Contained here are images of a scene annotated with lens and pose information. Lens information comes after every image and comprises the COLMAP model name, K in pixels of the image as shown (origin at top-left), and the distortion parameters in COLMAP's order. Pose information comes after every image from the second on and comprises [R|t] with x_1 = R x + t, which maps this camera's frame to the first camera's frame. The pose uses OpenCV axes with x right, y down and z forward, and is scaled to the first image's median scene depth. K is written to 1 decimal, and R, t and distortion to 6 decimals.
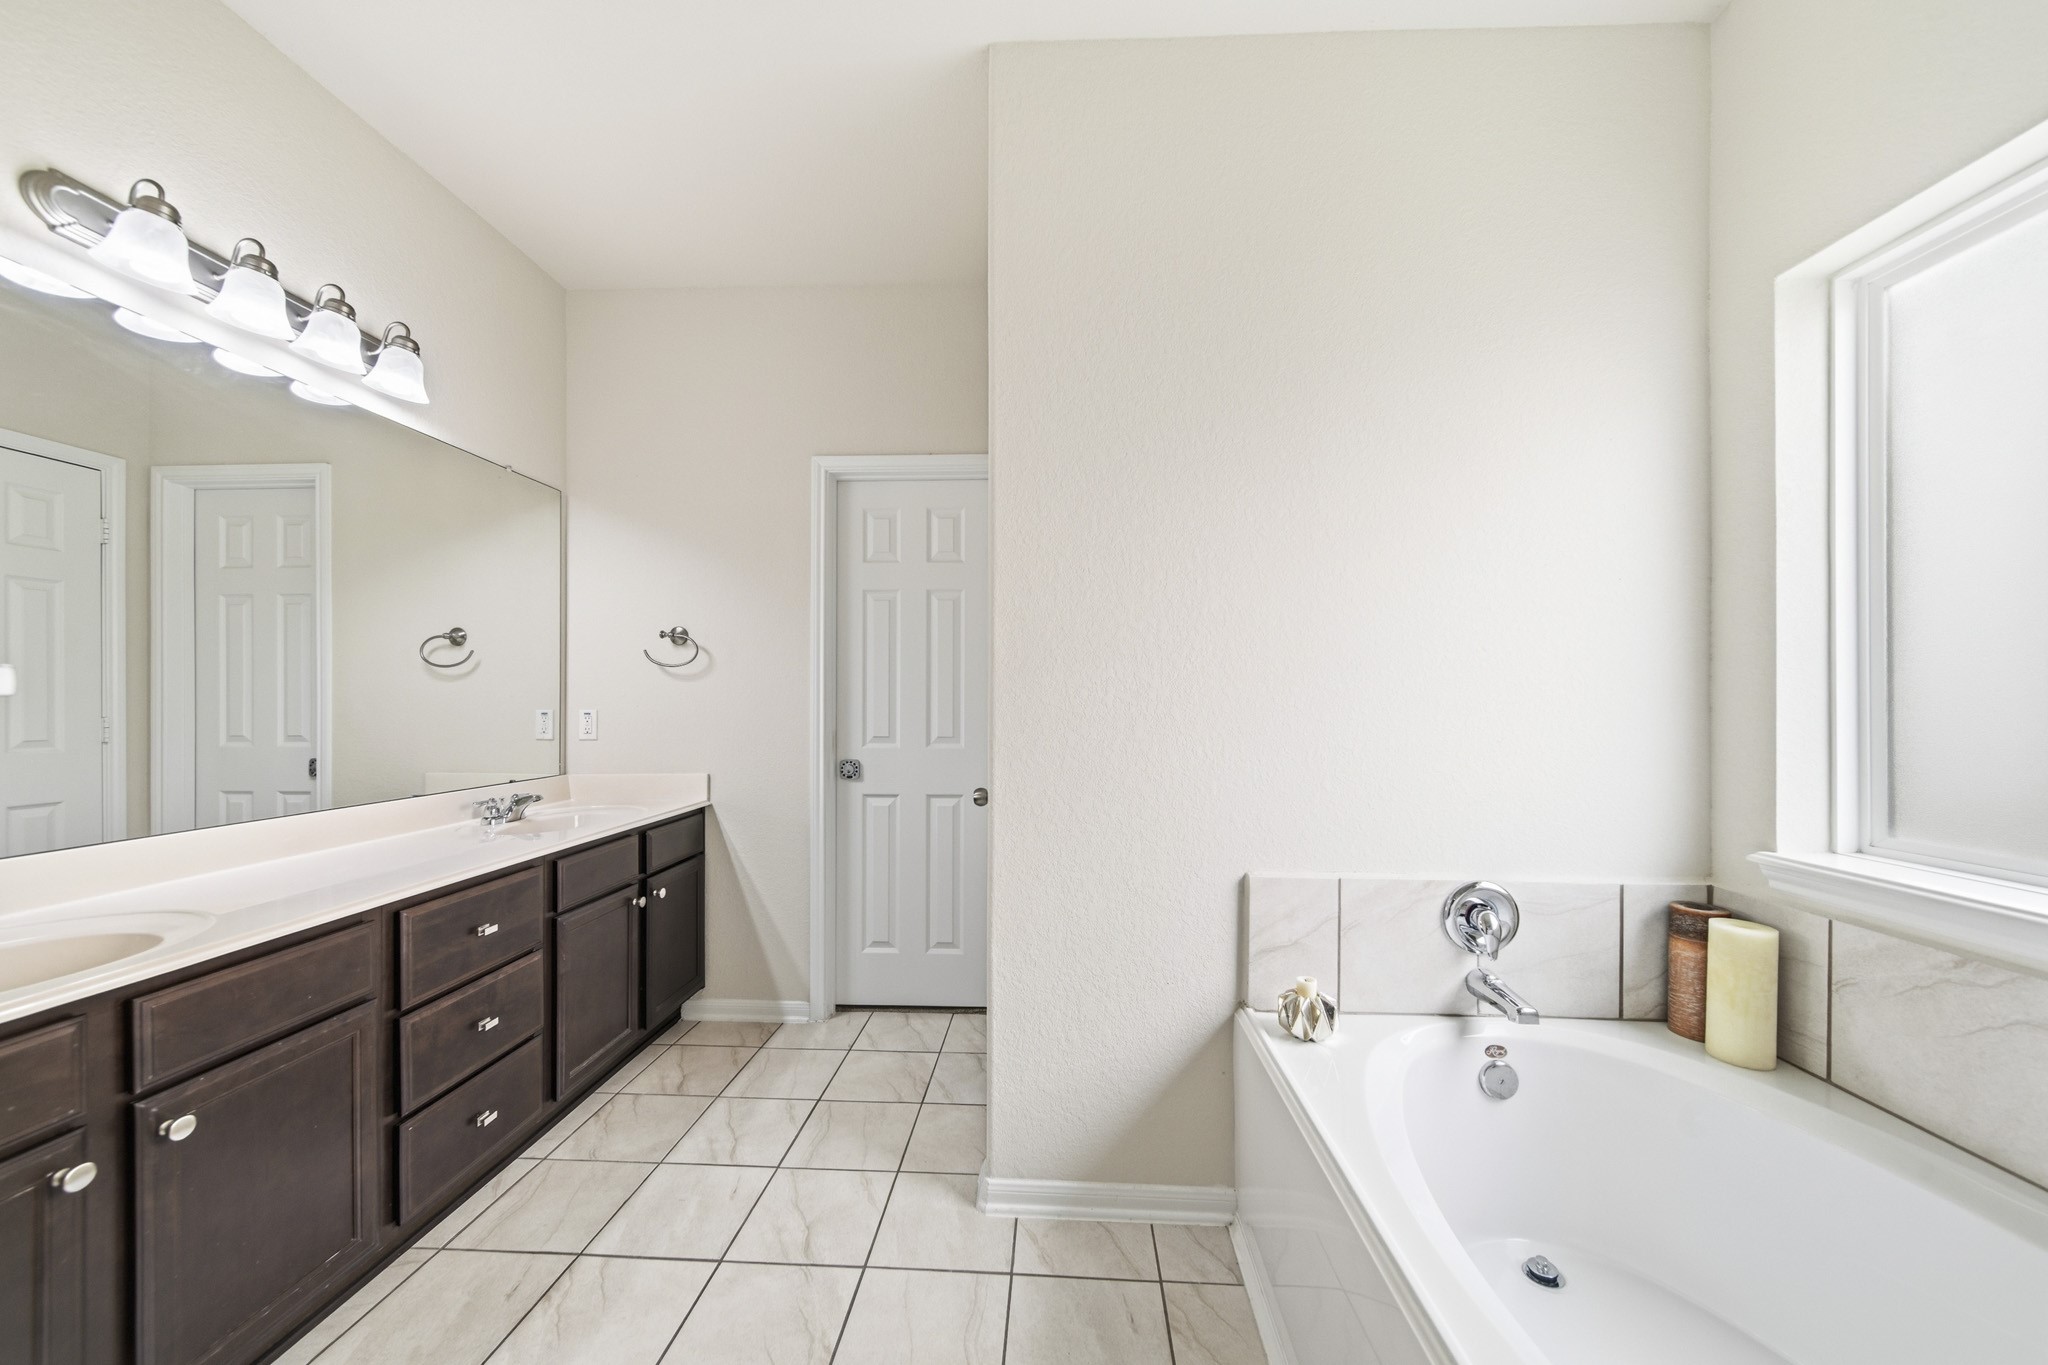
lens RADIAL K [[727.9, 0, 1024.0], [0, 727.9, 682.5], [0, 0, 1]] dist [-0.000055, -0.000065]
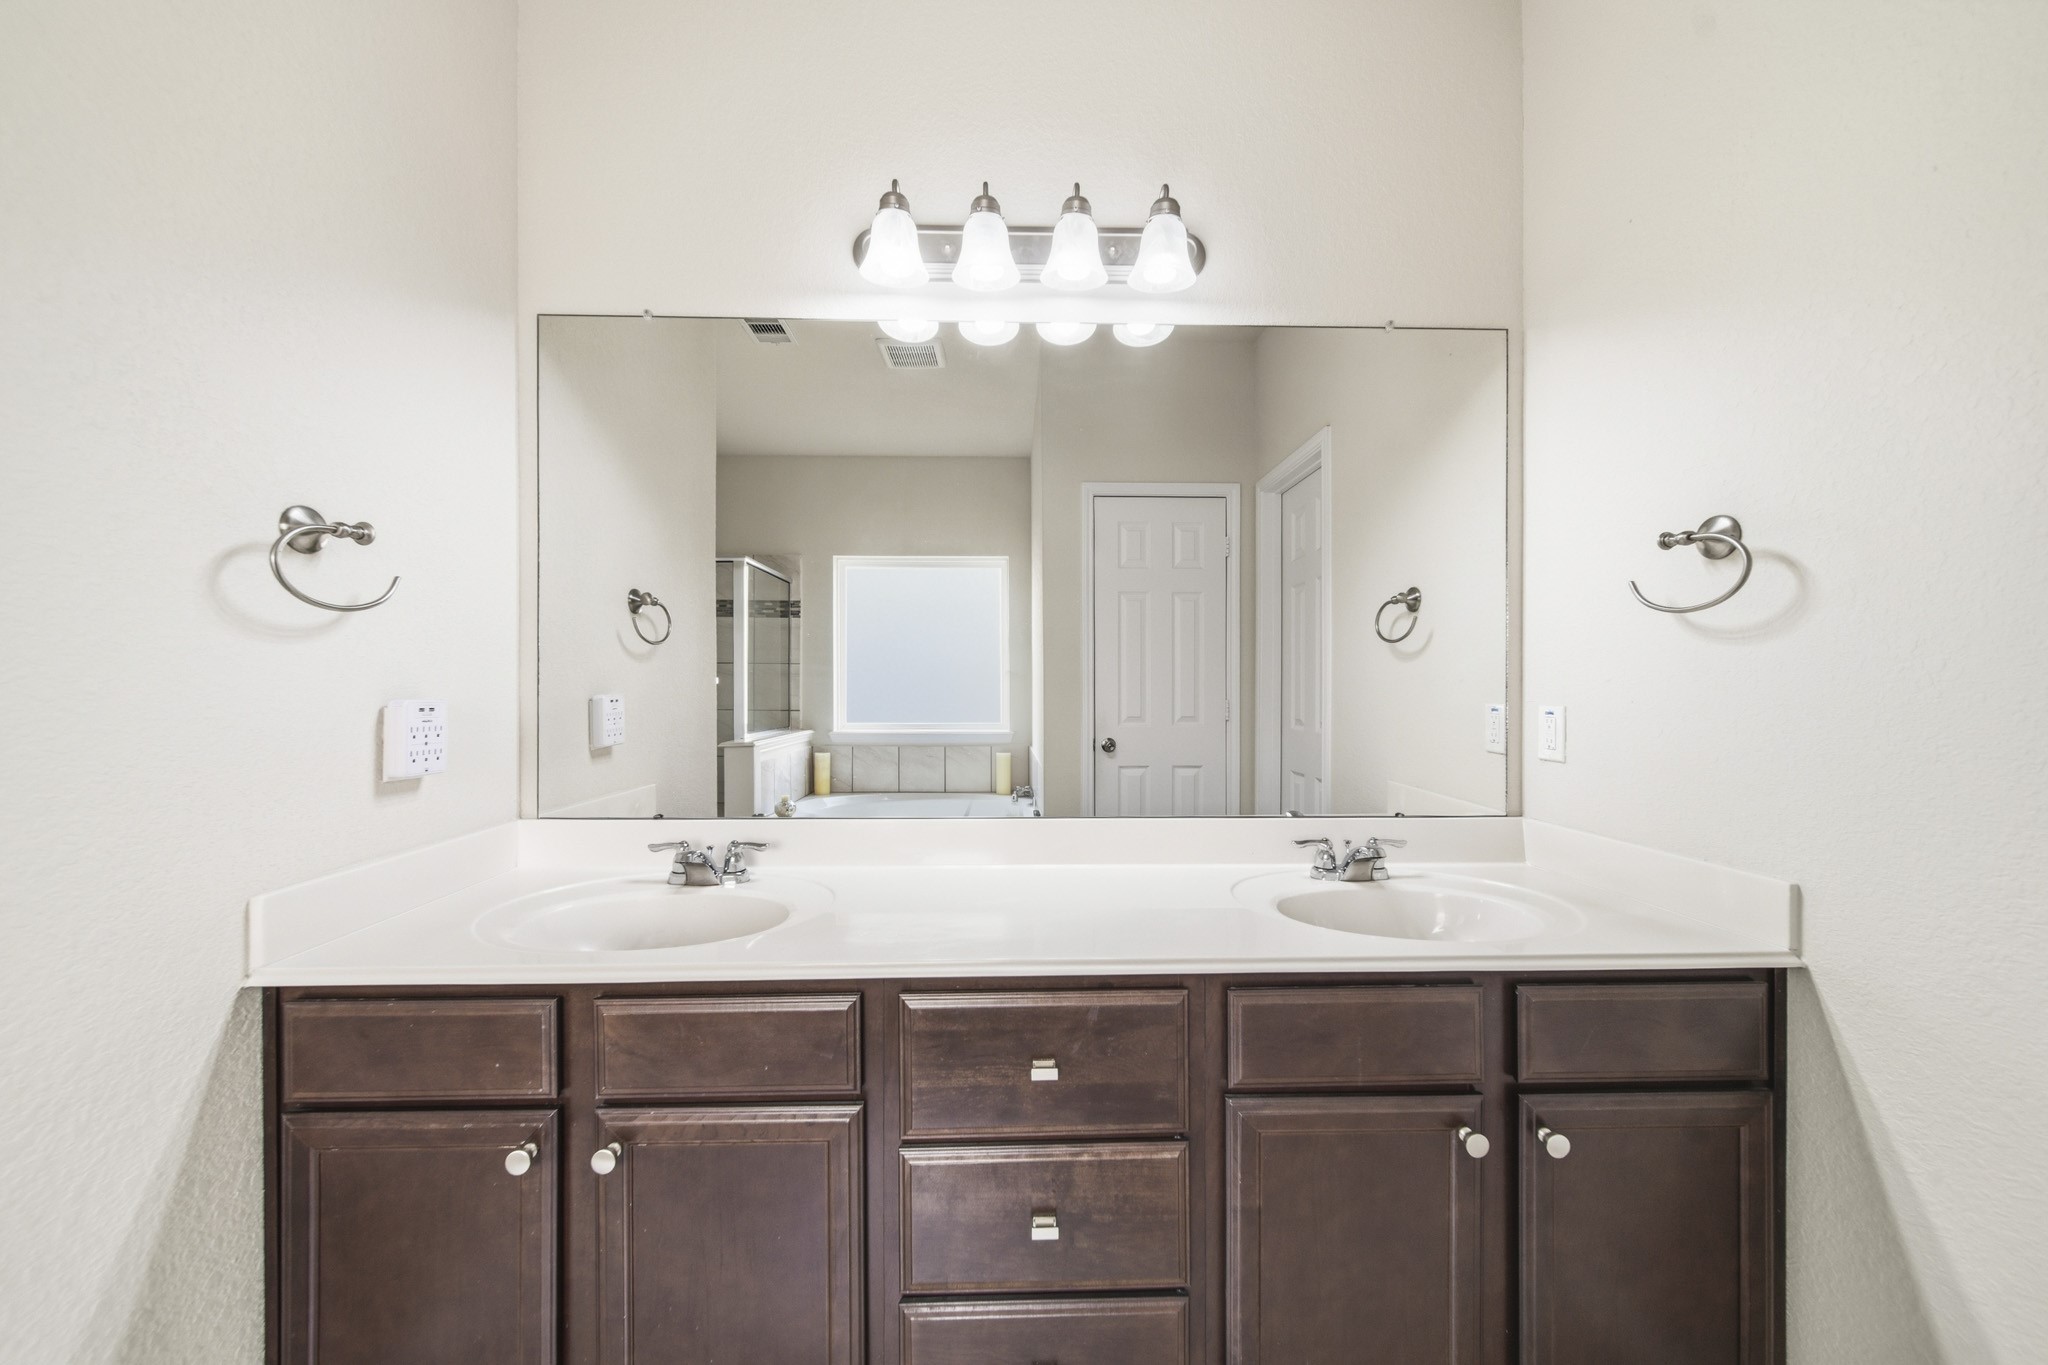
lens RADIAL K [[996.2, 0, 1024.4], [0, 996.2, 649.1], [0, 0, 1]] dist [0.003665, 0.000404]
pose [[0.088573, -0.014251, -0.995968, 0.061456], [0.020831, 0.999705, -0.012452, -0.001445], [0.995852, -0.019644, 0.088844, 0.572499]]
